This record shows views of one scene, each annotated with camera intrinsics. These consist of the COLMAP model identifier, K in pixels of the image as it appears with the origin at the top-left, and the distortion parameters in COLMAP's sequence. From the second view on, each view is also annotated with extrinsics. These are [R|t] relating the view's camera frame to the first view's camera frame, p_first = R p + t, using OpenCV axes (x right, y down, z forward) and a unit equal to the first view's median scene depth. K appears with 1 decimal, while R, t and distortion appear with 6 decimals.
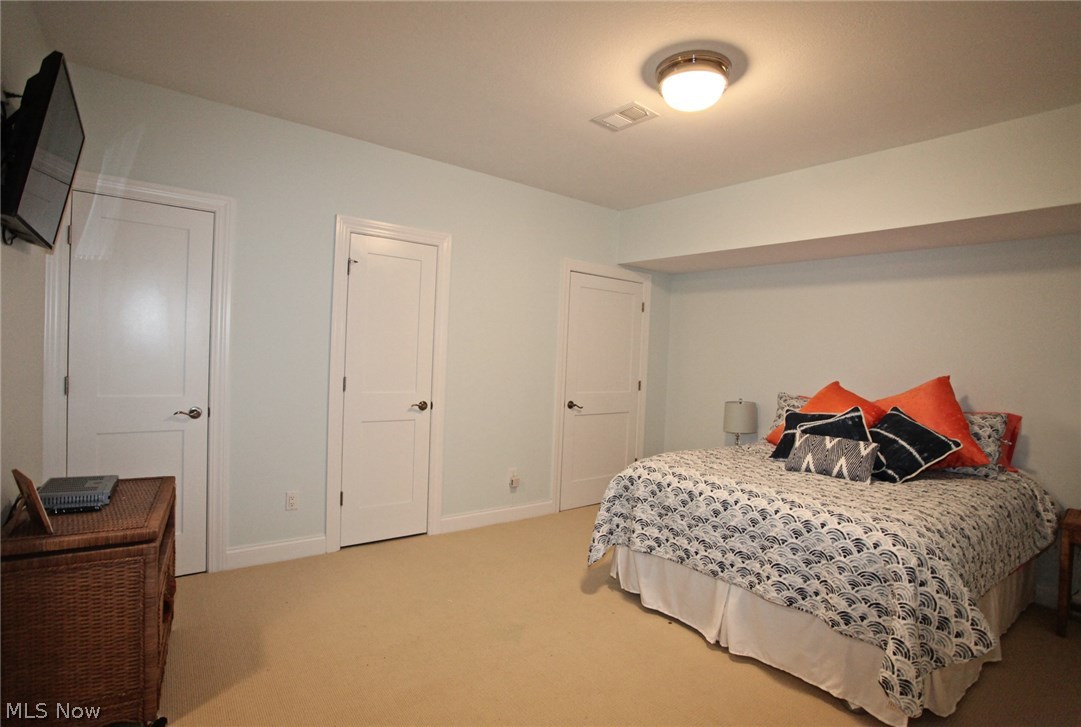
lens RADIAL K [[543.5, 0, 537.2], [0, 543.5, 366.8], [0, 0, 1]] dist [-0.076350, 0.037007]
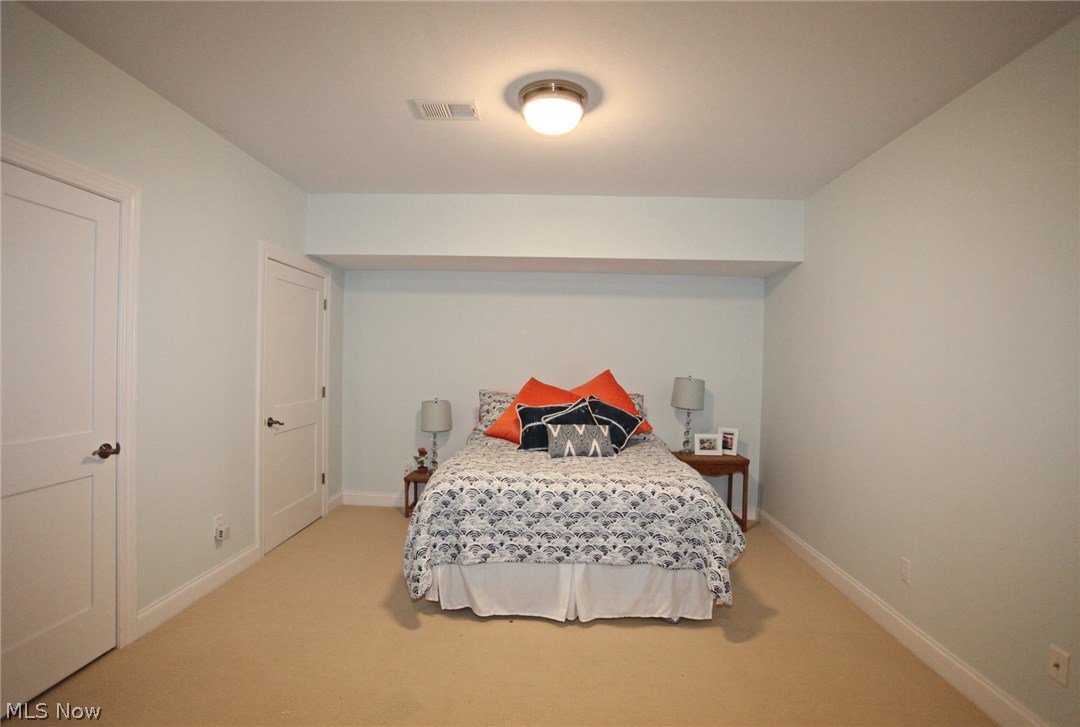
lens RADIAL K [[542.9, 0, 536.7], [0, 542.9, 366.8], [0, 0, 1]] dist [-0.076350, 0.037007]
pose [[0.629317, -0.038408, 0.776199, -0.500731], [0.026412, 0.999258, 0.028032, -0.041432], [-0.776700, 0.002860, 0.629864, 0.301864]]
